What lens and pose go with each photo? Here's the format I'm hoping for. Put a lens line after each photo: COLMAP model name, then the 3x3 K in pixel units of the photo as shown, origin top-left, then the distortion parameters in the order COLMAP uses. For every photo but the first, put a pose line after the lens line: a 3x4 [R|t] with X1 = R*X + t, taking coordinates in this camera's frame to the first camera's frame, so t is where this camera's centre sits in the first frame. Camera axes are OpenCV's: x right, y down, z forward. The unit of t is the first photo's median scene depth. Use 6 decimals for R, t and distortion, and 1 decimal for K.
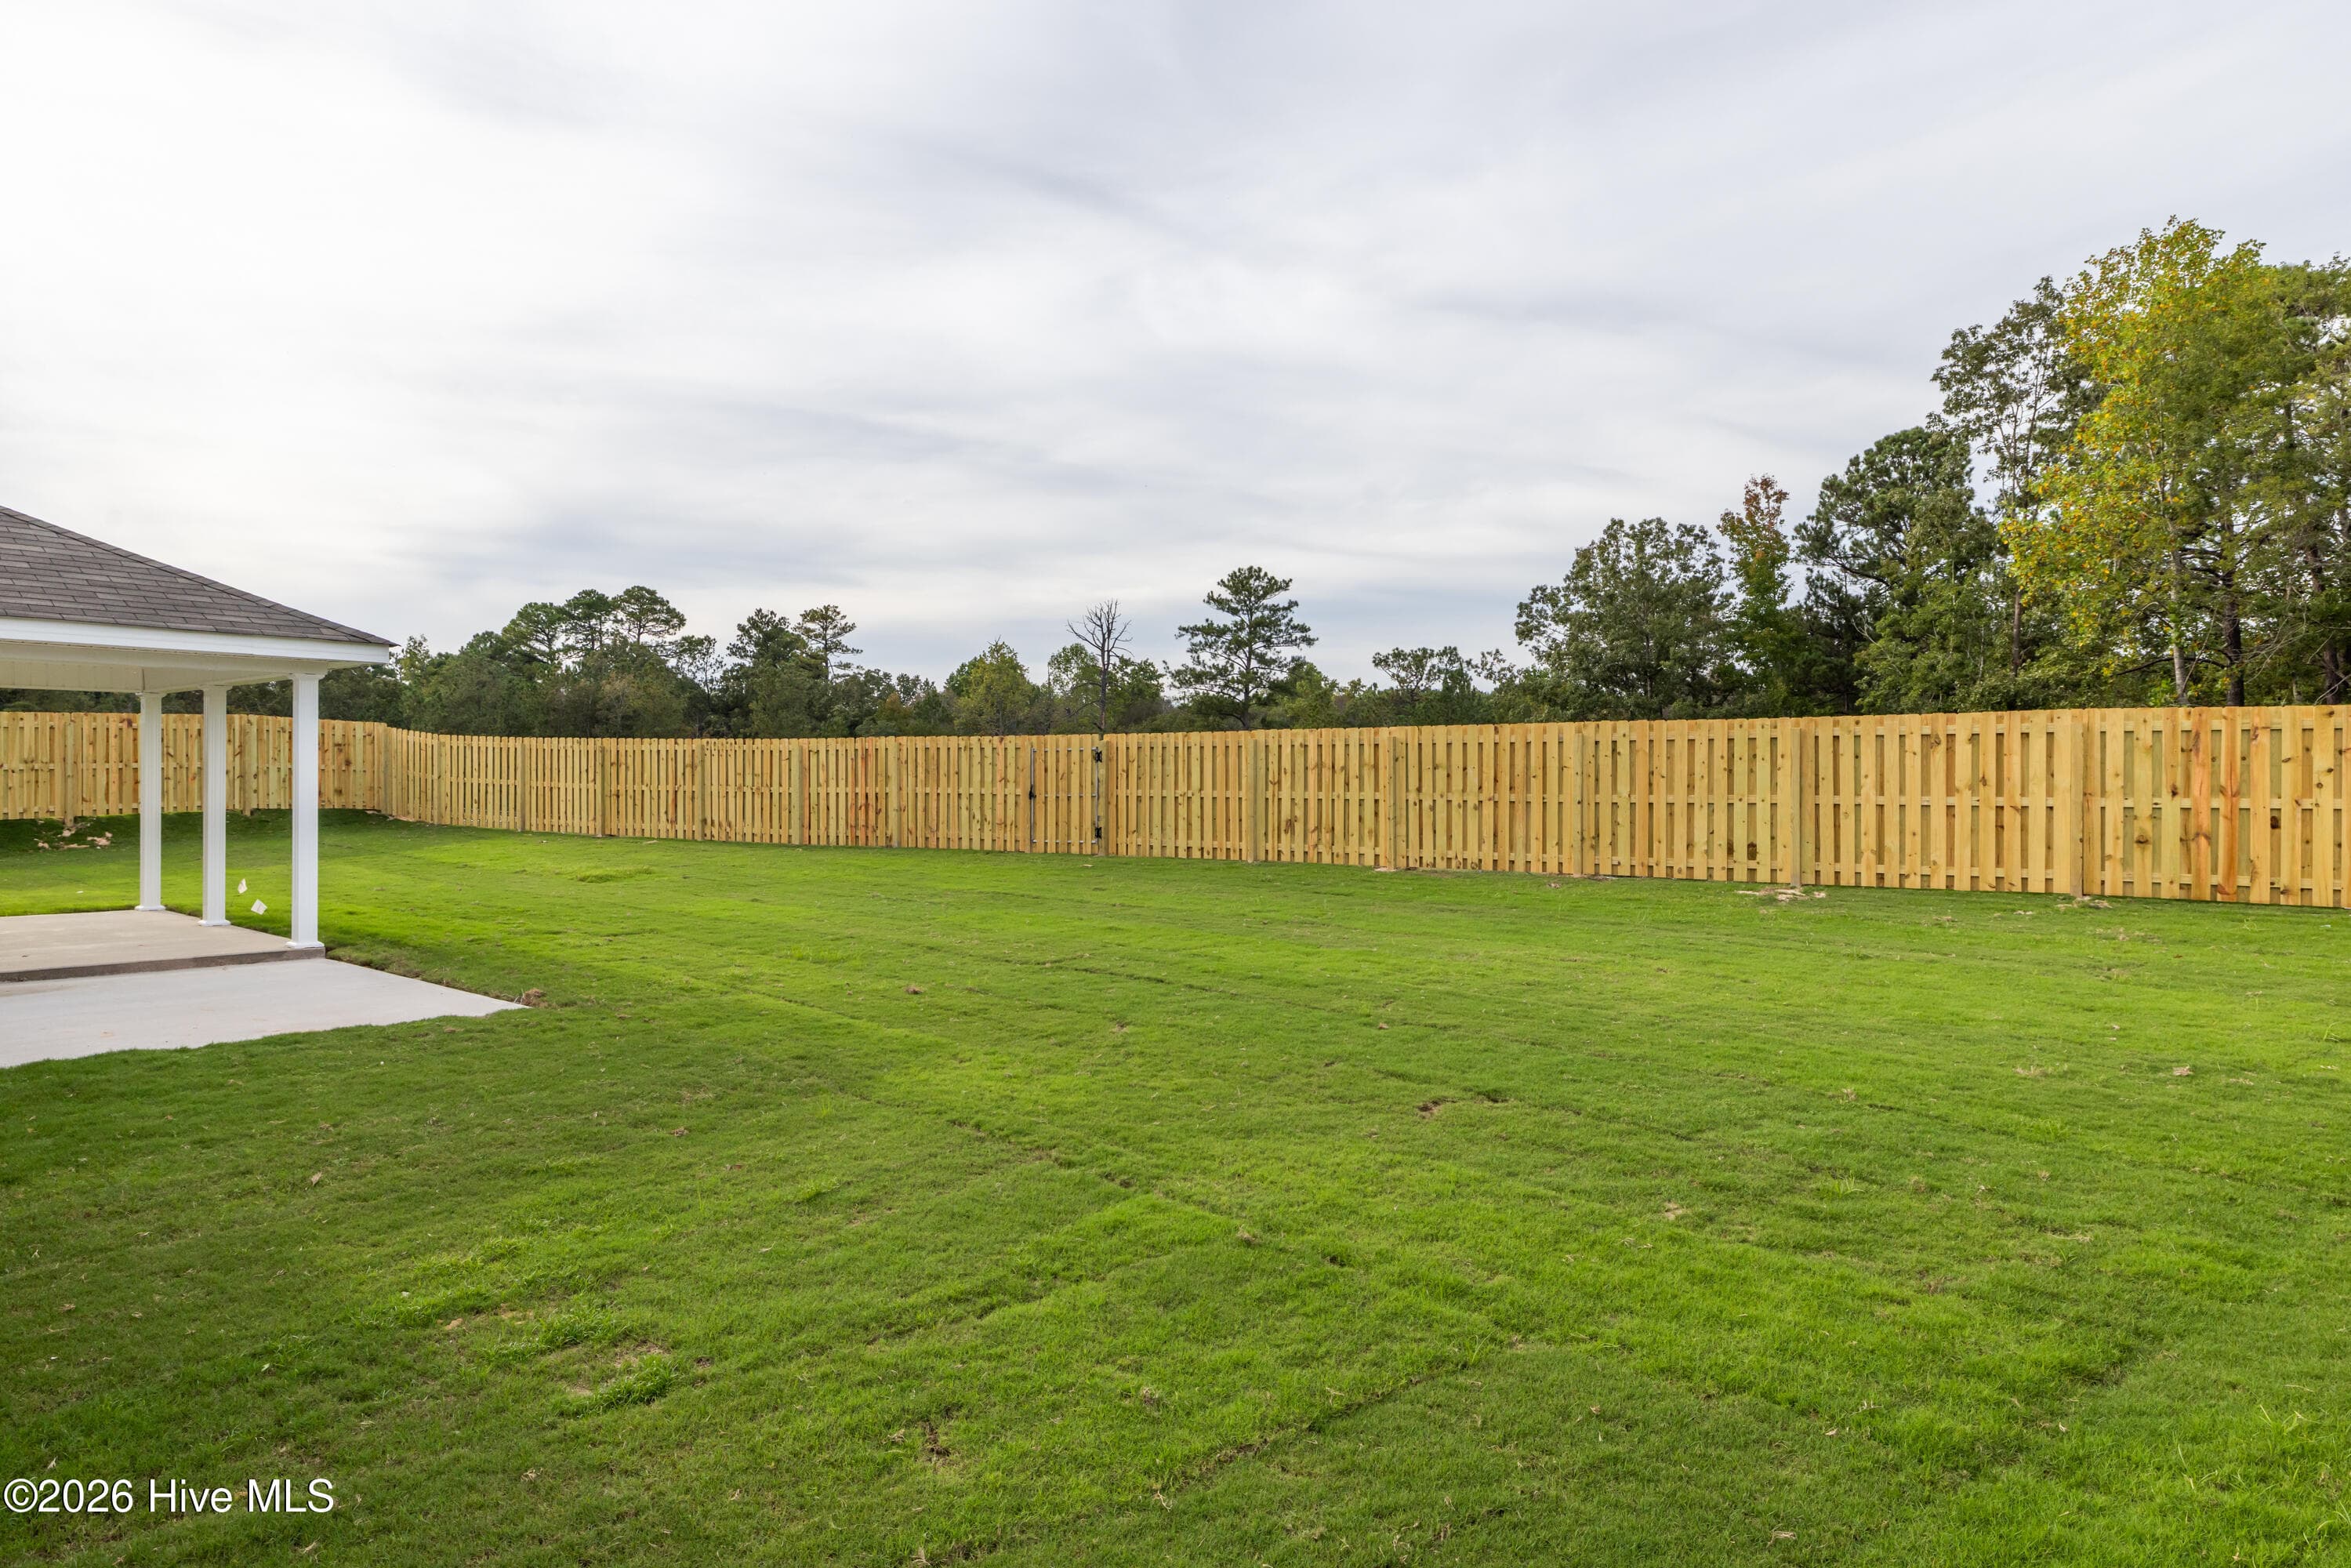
lens RADIAL K [[1328.3, 0, 1159.1], [0, 1328.3, 775.8], [0, 0, 1]] dist [0.020807, -0.006180]
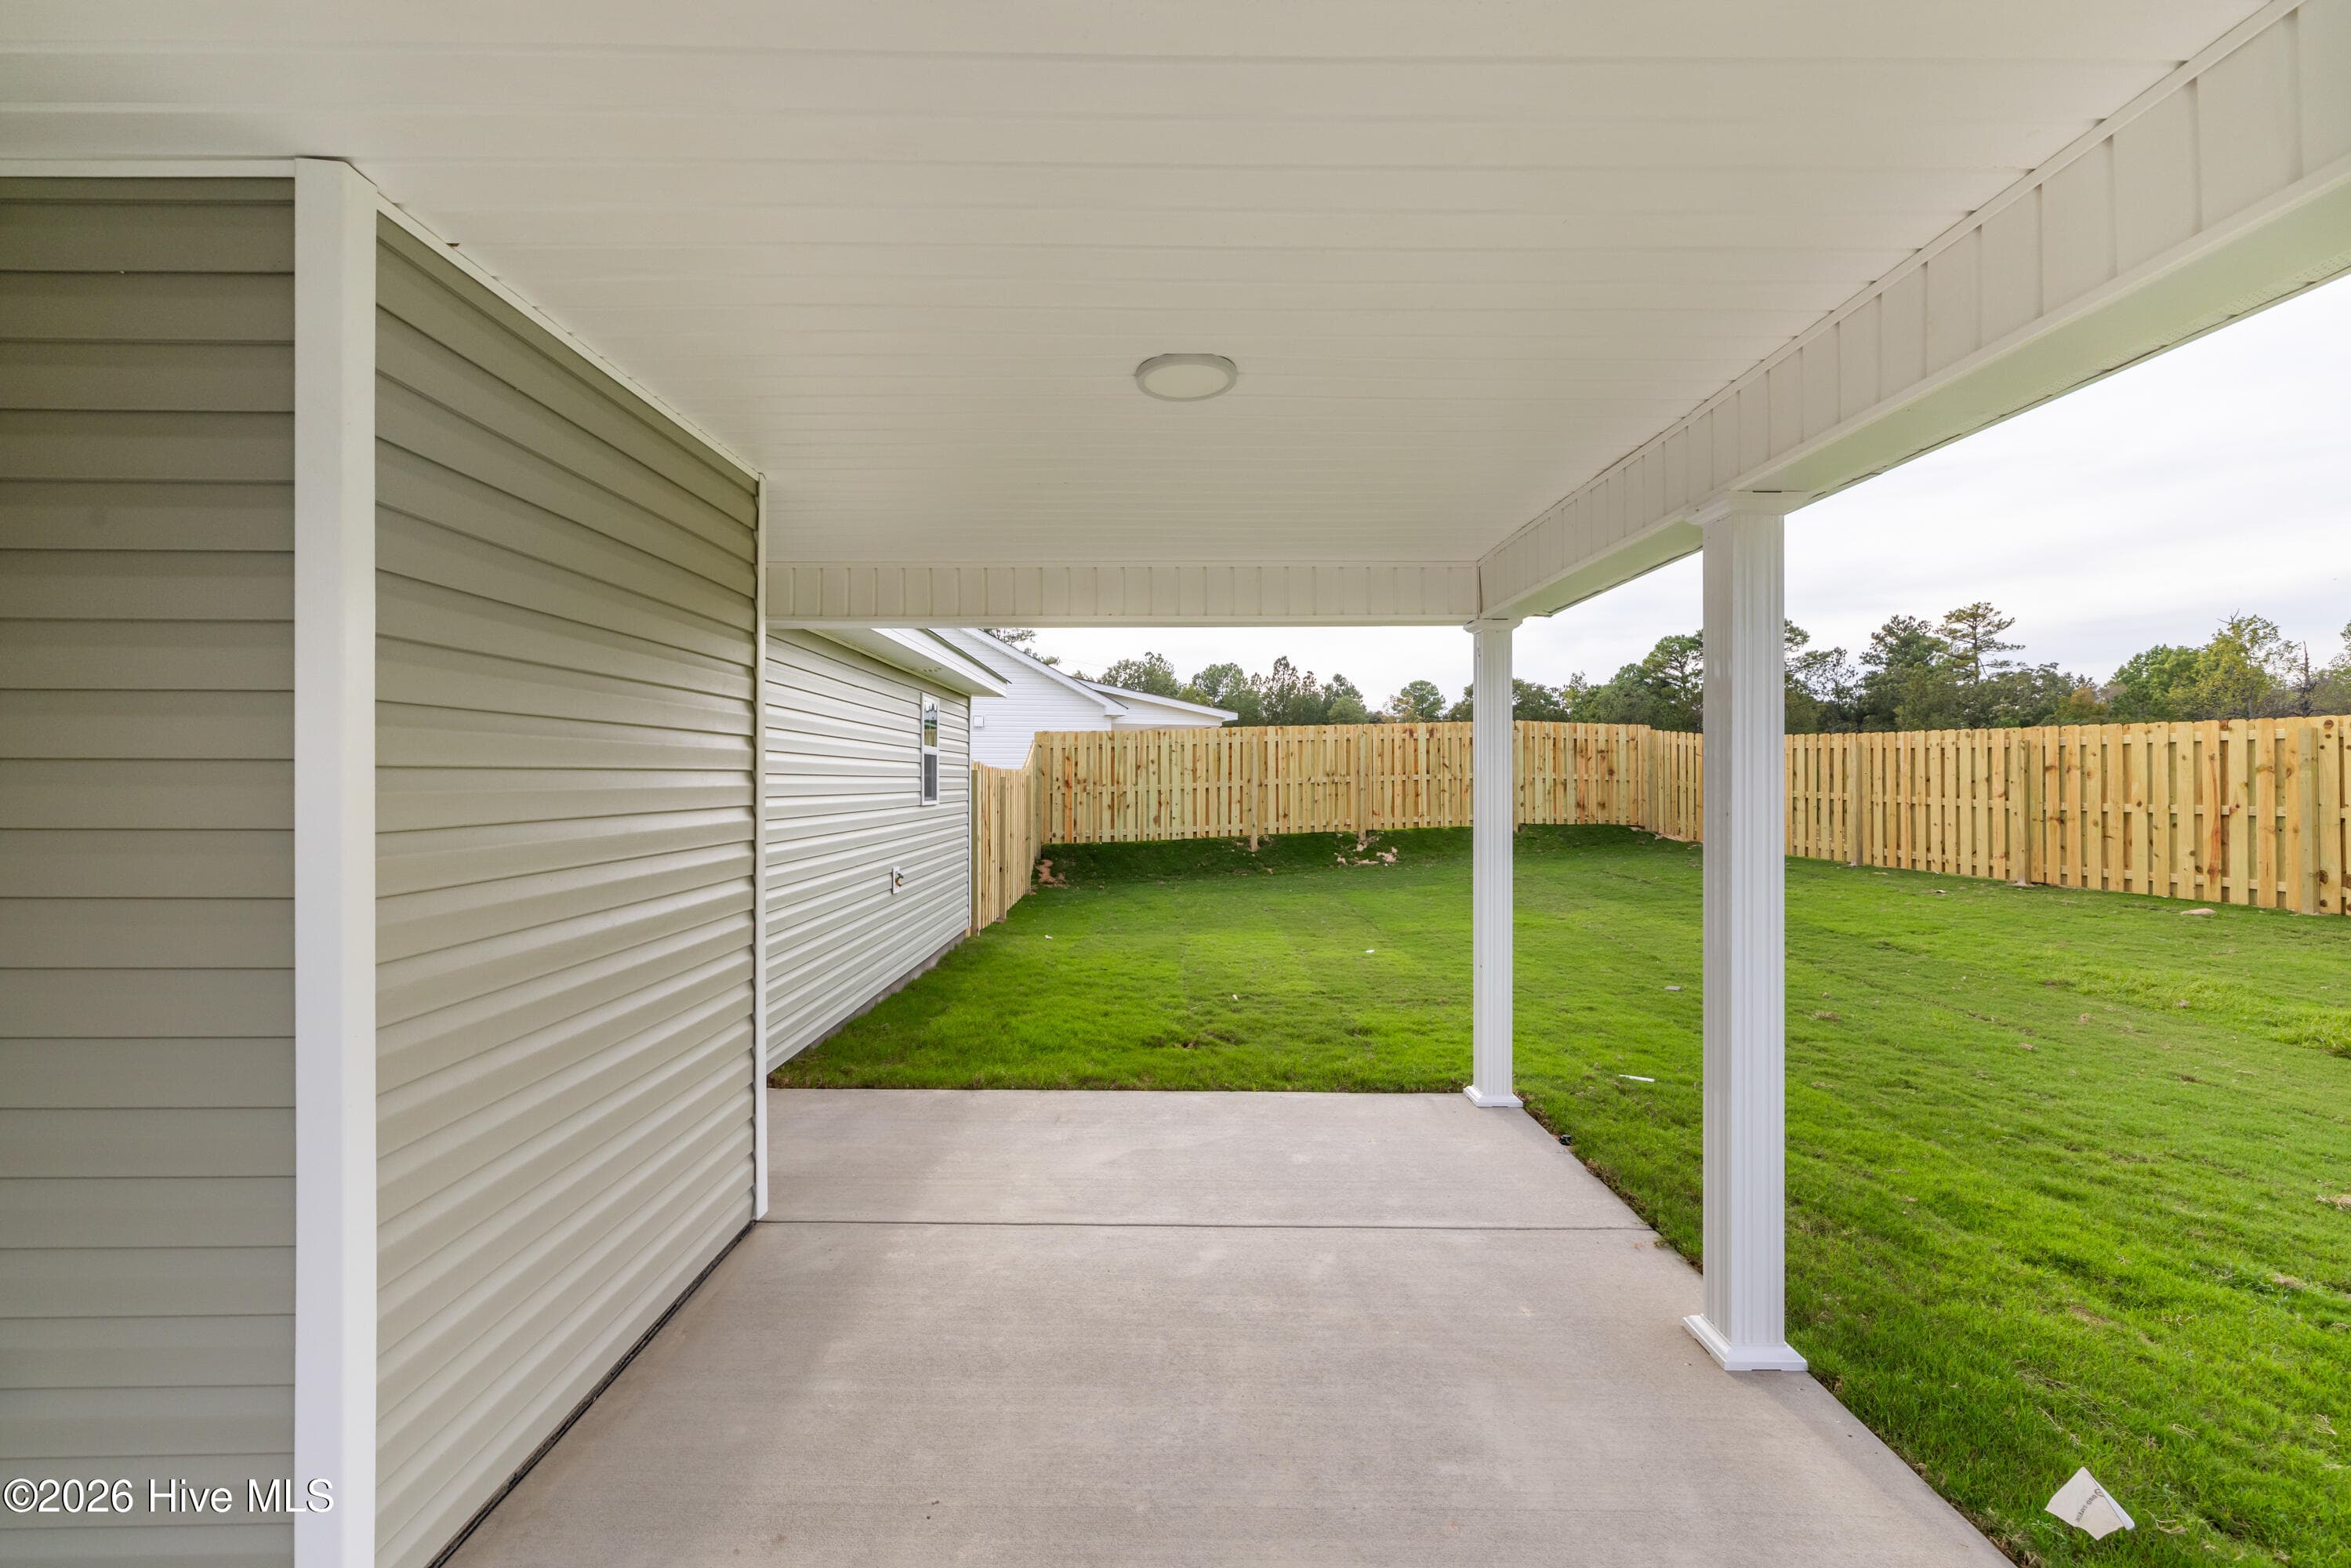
lens RADIAL K [[1018.3, 0, 1175.5], [0, 1018.3, 794.1], [0, 0, 1]] dist [0.002536, 0.000987]
pose [[0.646382, 0.004746, -0.762999, -0.316768], [0.005729, 0.999922, 0.011072, -0.004518], [0.762993, -0.011528, 0.646304, 0.395932]]
